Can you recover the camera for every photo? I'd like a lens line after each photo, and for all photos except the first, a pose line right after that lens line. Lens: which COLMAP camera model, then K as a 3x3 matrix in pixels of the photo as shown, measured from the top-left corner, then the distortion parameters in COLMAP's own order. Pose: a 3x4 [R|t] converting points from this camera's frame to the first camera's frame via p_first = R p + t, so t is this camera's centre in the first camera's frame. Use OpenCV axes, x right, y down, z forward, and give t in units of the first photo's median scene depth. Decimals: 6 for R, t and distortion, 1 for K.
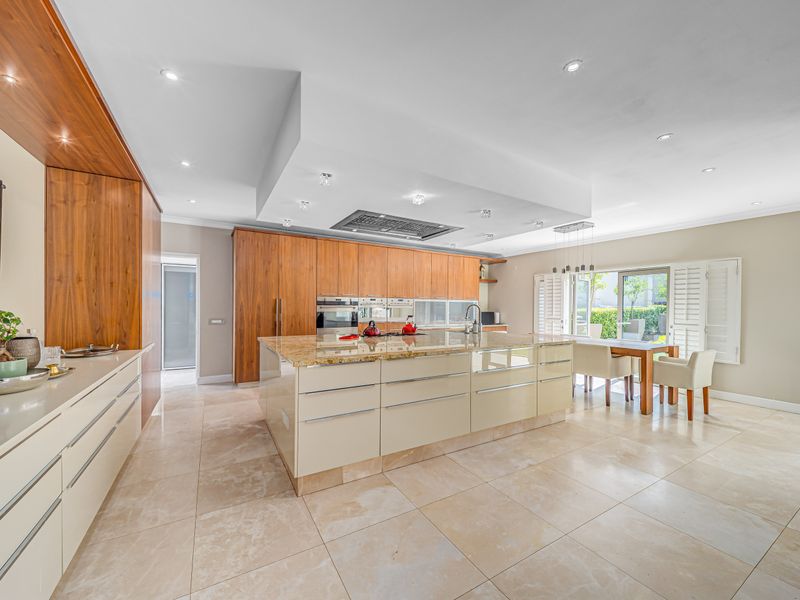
lens RADIAL K [[320.7, 0, 405.4], [0, 320.7, 306.1], [0, 0, 1]] dist [0.001957, -0.000641]
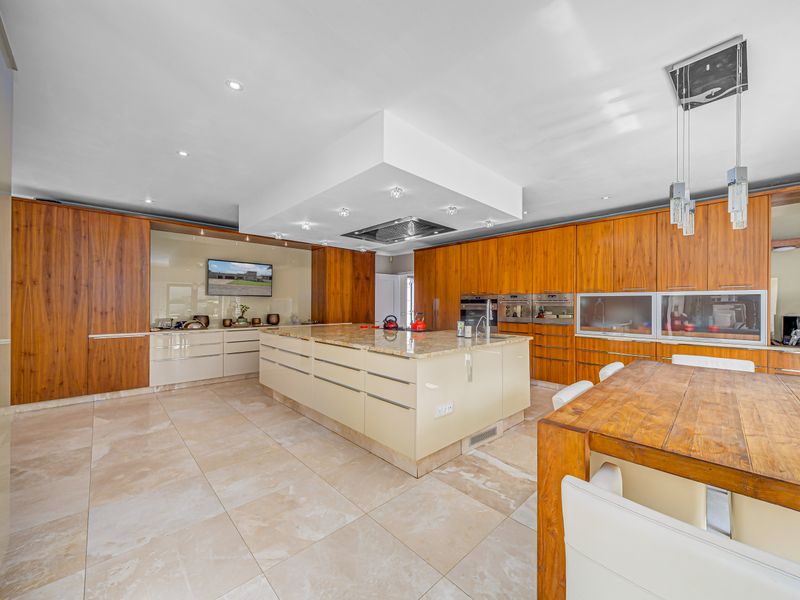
lens RADIAL K [[320.7, 0, 406.1], [0, 320.7, 302.0], [0, 0, 1]] dist [0.001957, -0.000641]
pose [[0.220343, -0.013900, -0.975324, 1.302124], [0.000773, 0.999901, -0.014076, 0.013907], [0.975422, 0.002348, 0.220331, 0.968504]]
